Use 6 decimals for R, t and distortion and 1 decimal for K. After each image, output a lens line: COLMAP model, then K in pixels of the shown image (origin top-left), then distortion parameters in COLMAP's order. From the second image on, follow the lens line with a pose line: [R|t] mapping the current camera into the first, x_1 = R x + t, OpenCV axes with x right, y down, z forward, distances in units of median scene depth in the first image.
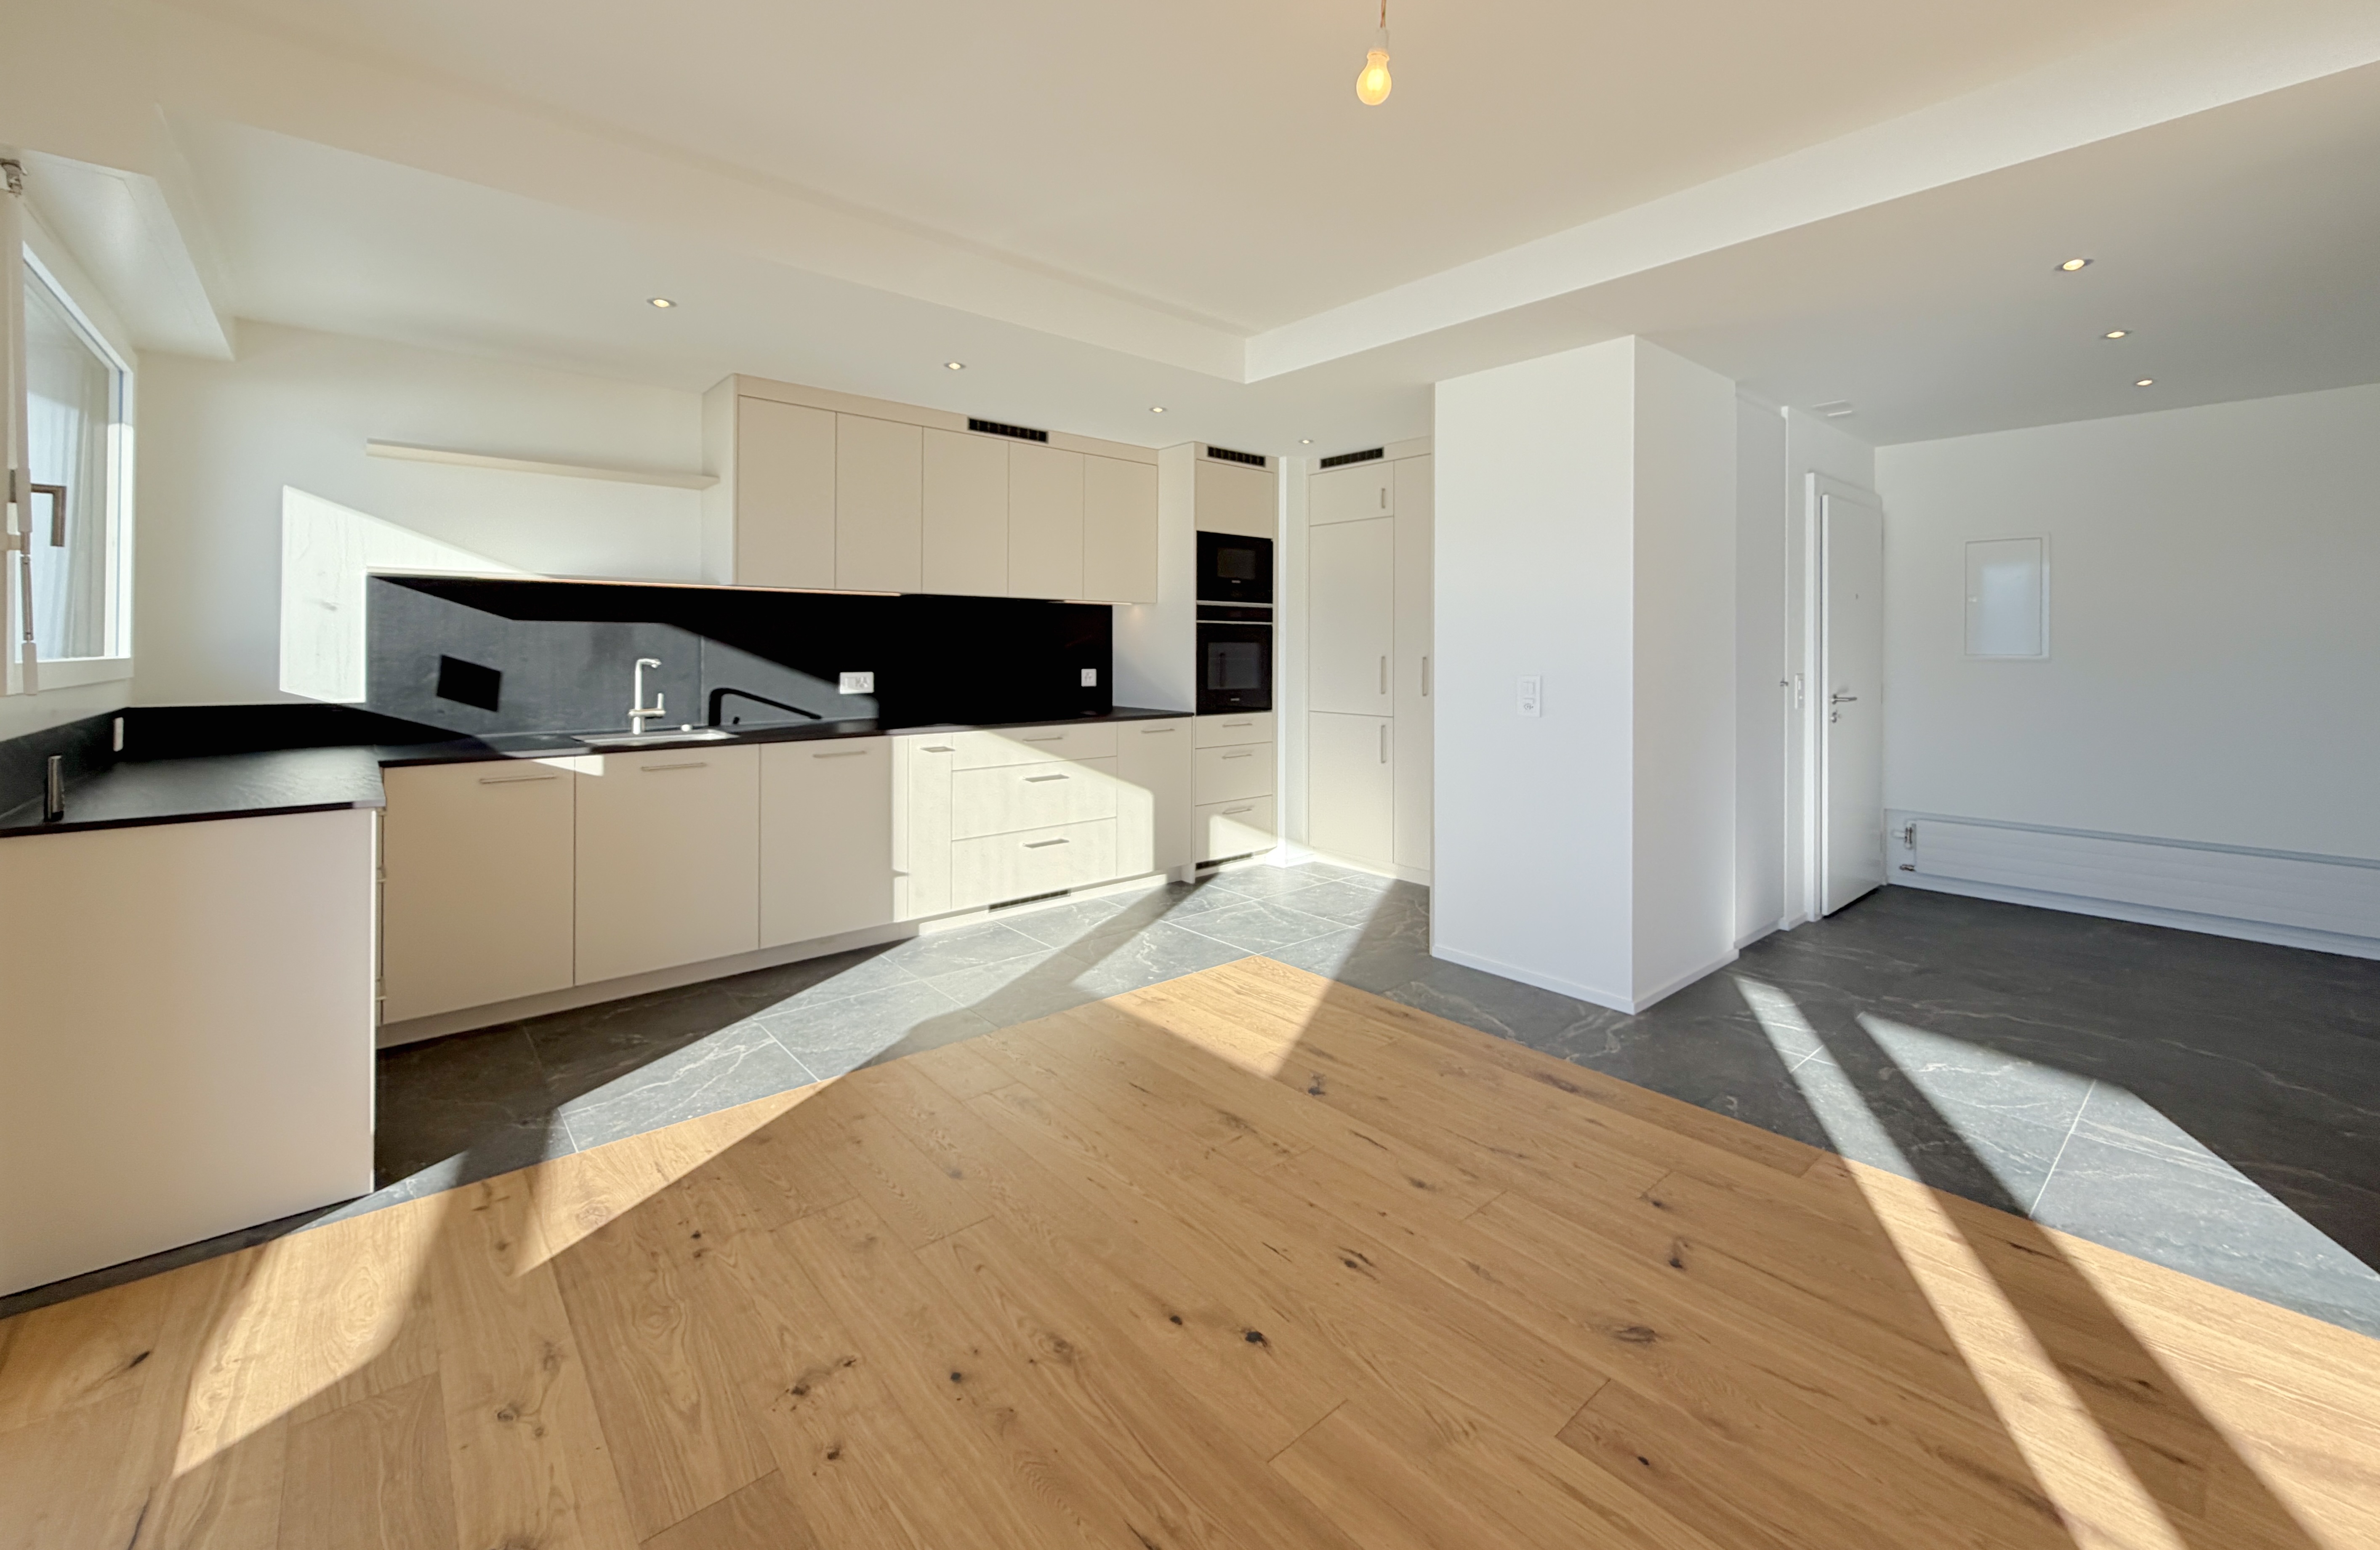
lens RADIAL K [[955.3, 0, 1177.2], [0, 955.3, 643.6], [0, 0, 1]] dist [0.000519, 0.000118]
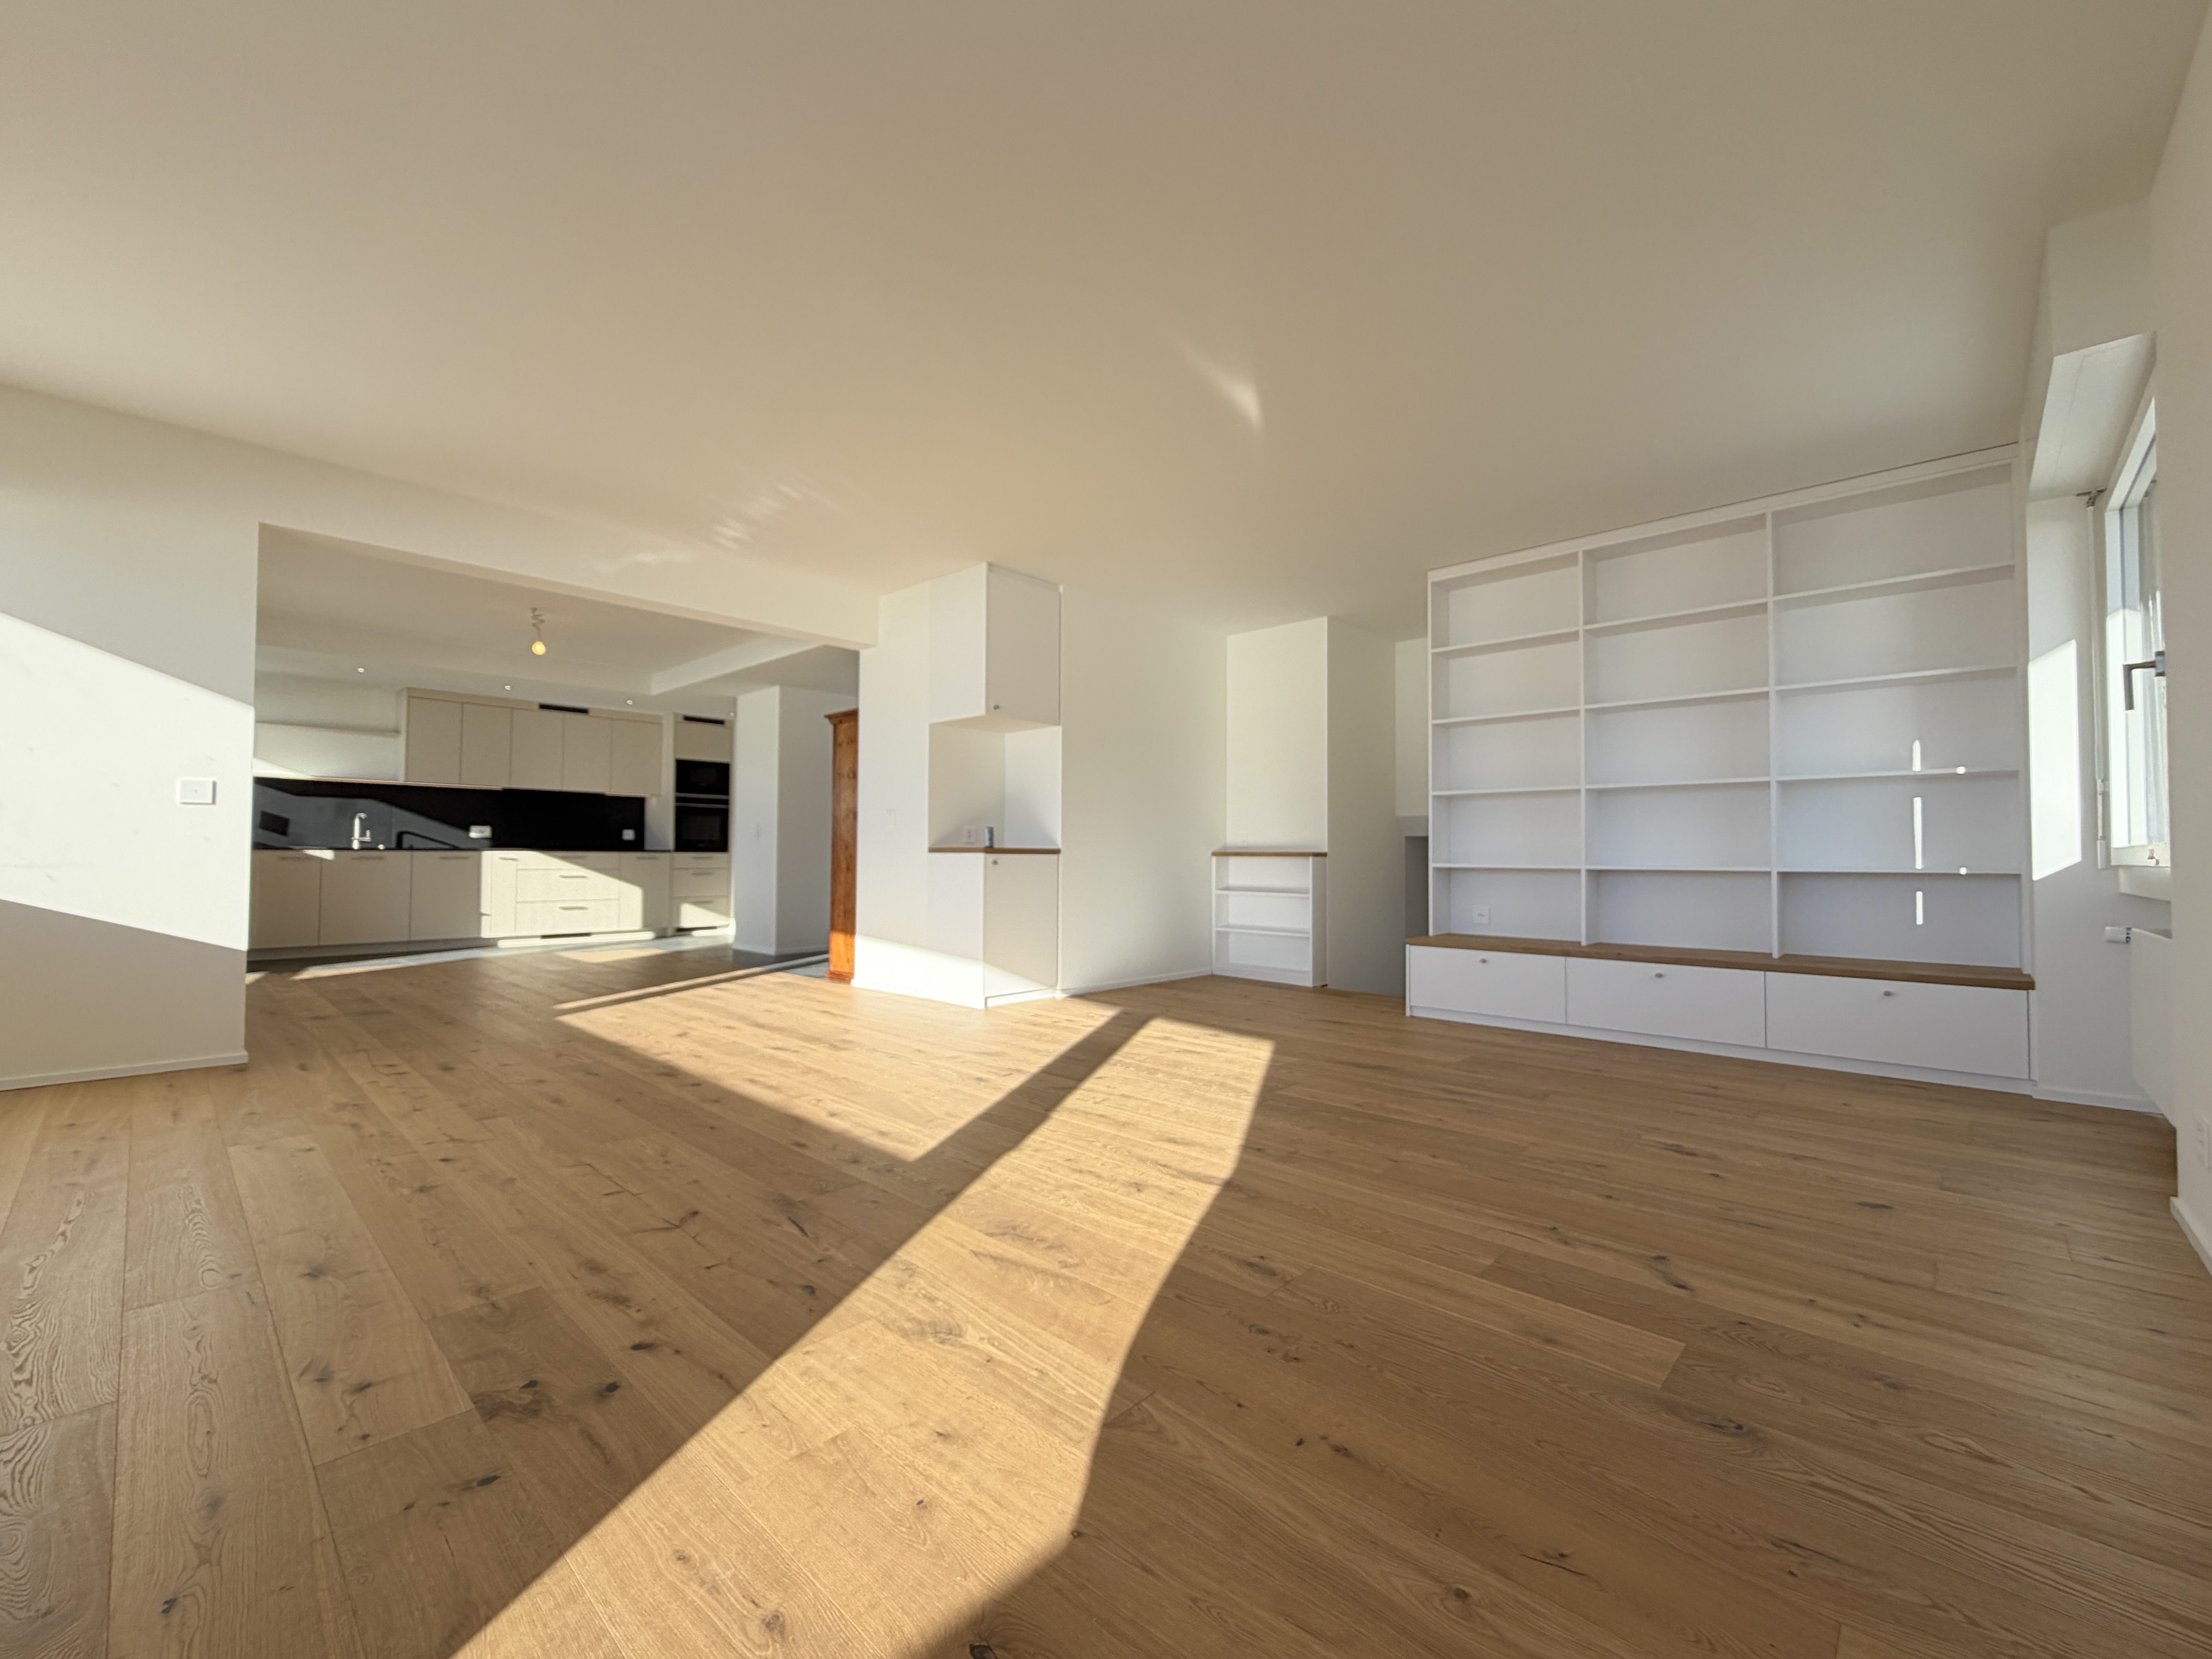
lens RADIAL K [[903.8, 0, 1098.7], [0, 903.8, 830.2], [0, 0, 1]] dist [-0.000025, 0.000062]
pose [[0.994768, 0.003372, 0.102108, 0.958188], [-0.000779, 0.999677, -0.025420, 0.105497], [-0.102160, 0.025208, 0.994449, -1.294329]]
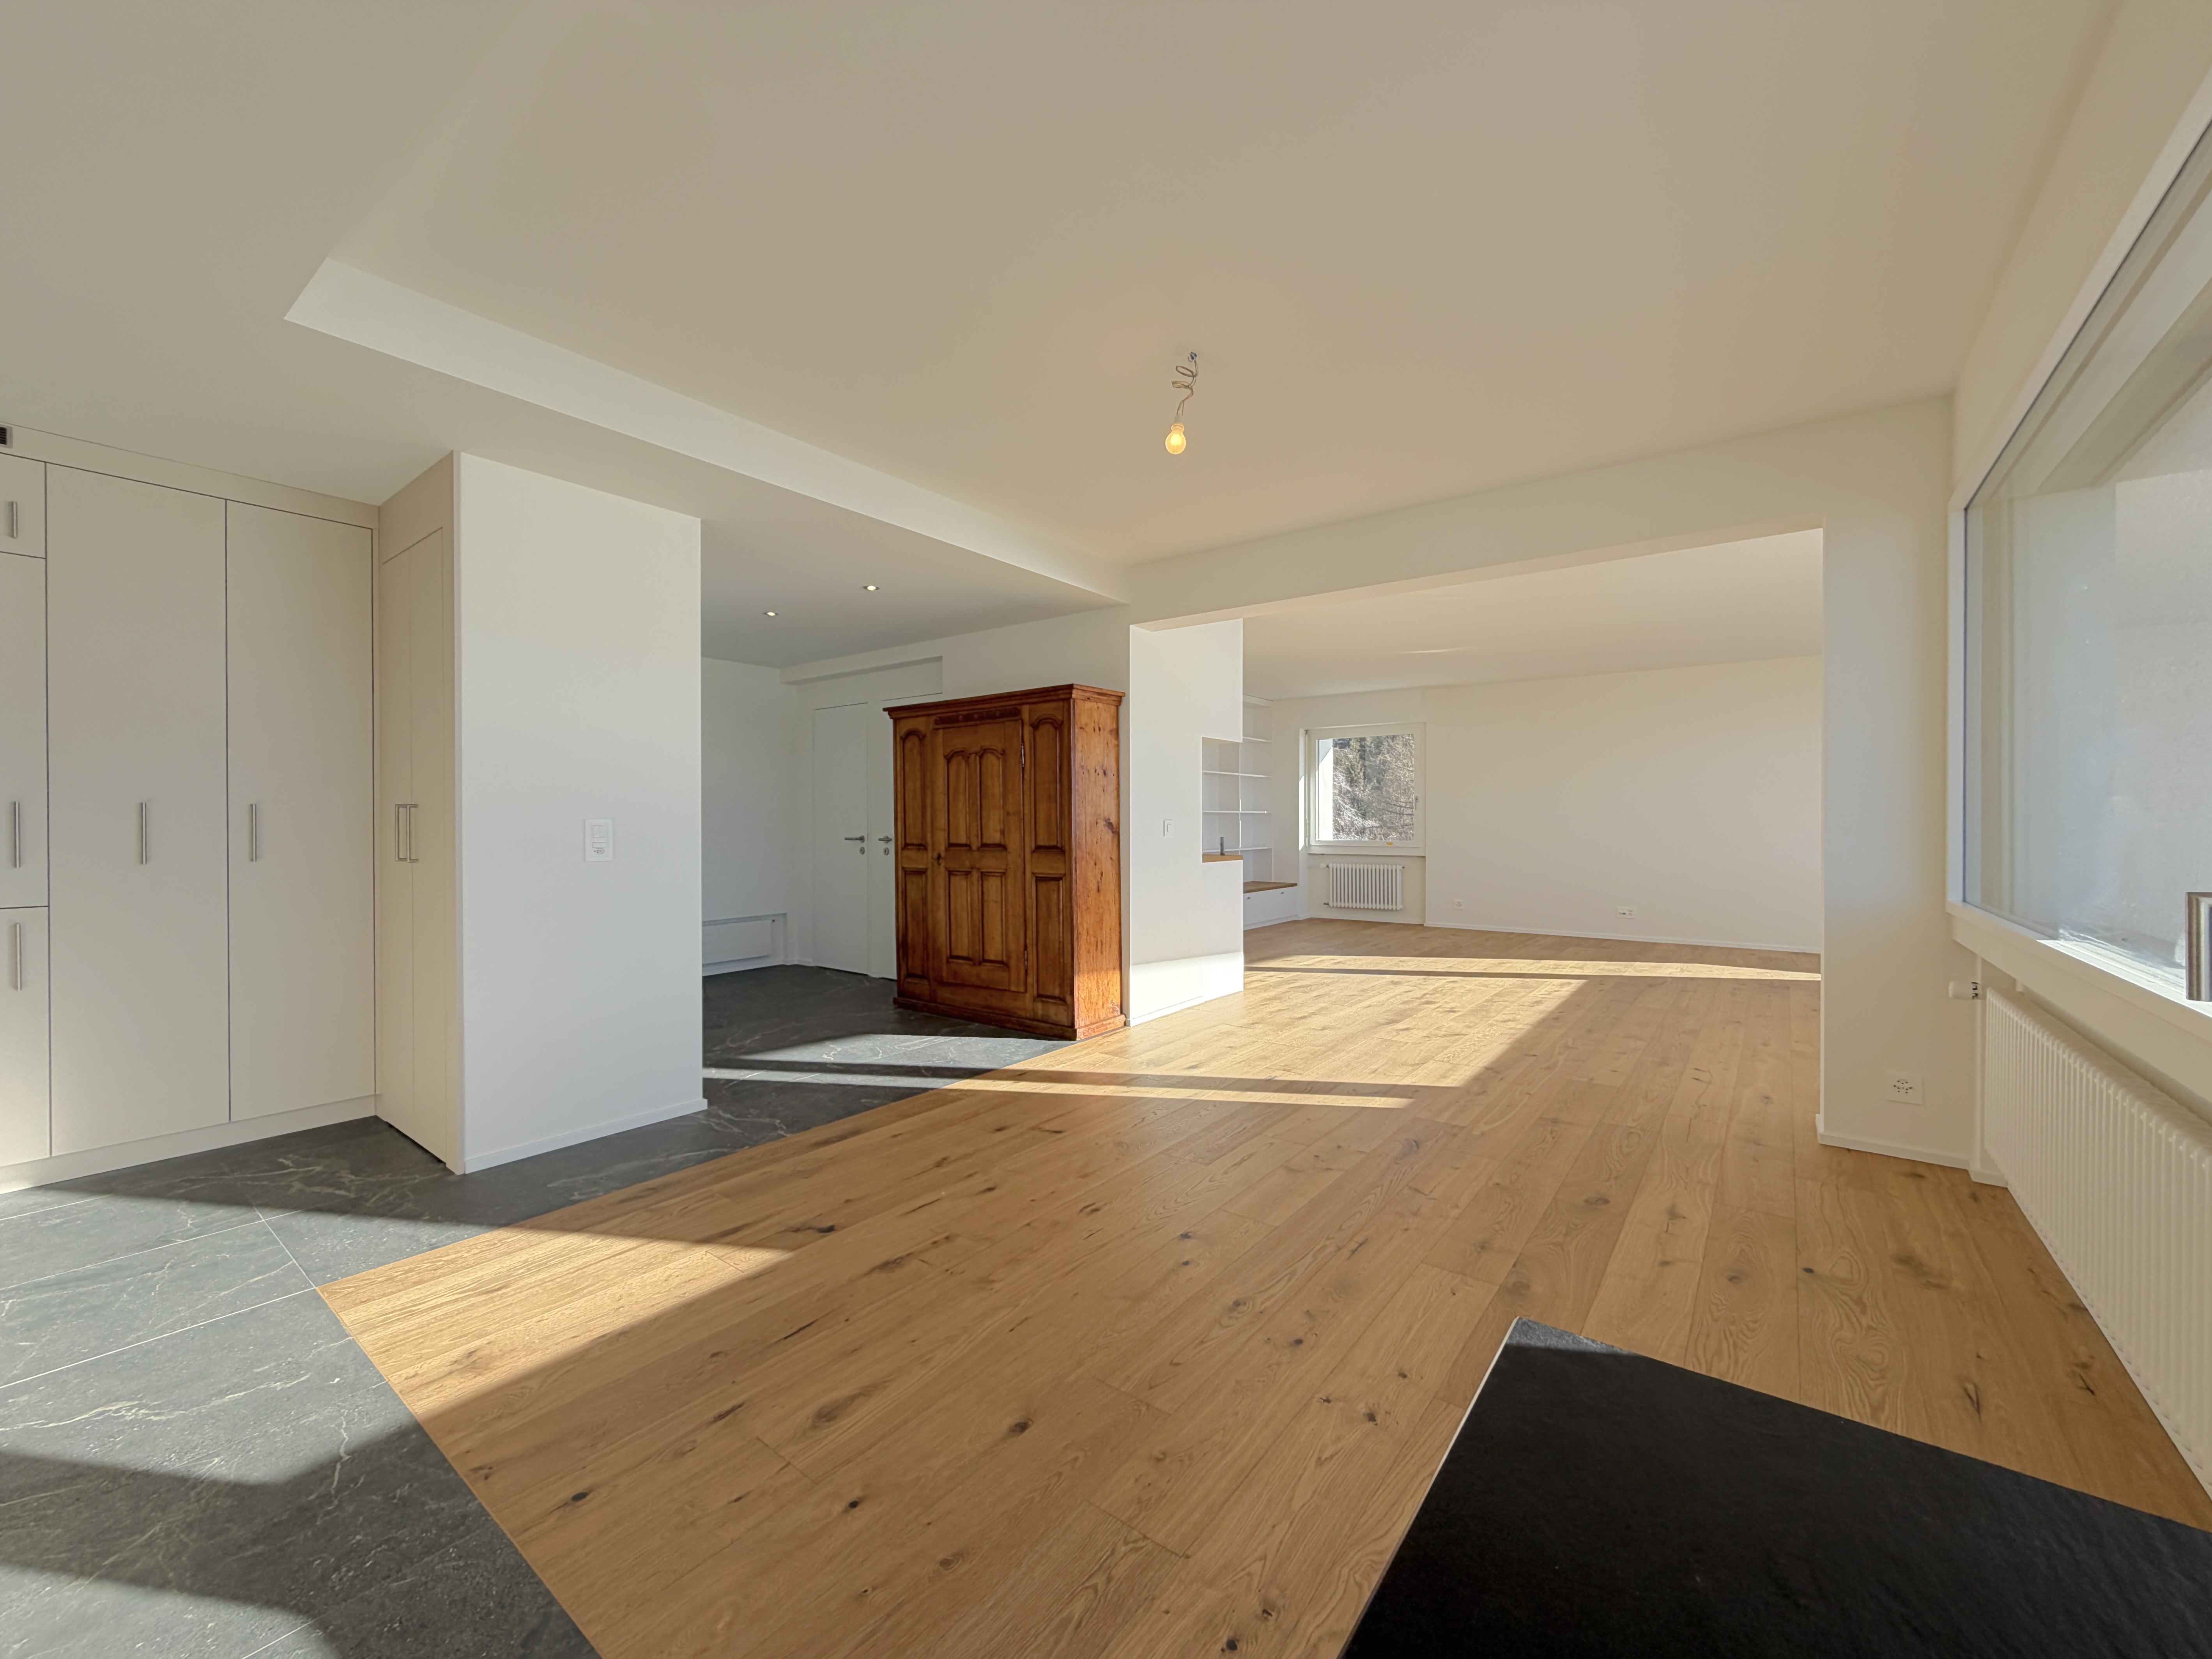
lens RADIAL K [[891.1, 0, 1100.3], [0, 891.1, 813.5], [0, 0, 1]] dist [0.000425, -0.000201]
pose [[-0.208449, 0.004349, 0.978024, -0.595456], [-0.002548, 0.999984, -0.004990, 0.031444], [-0.978030, -0.003532, -0.208435, 0.670202]]
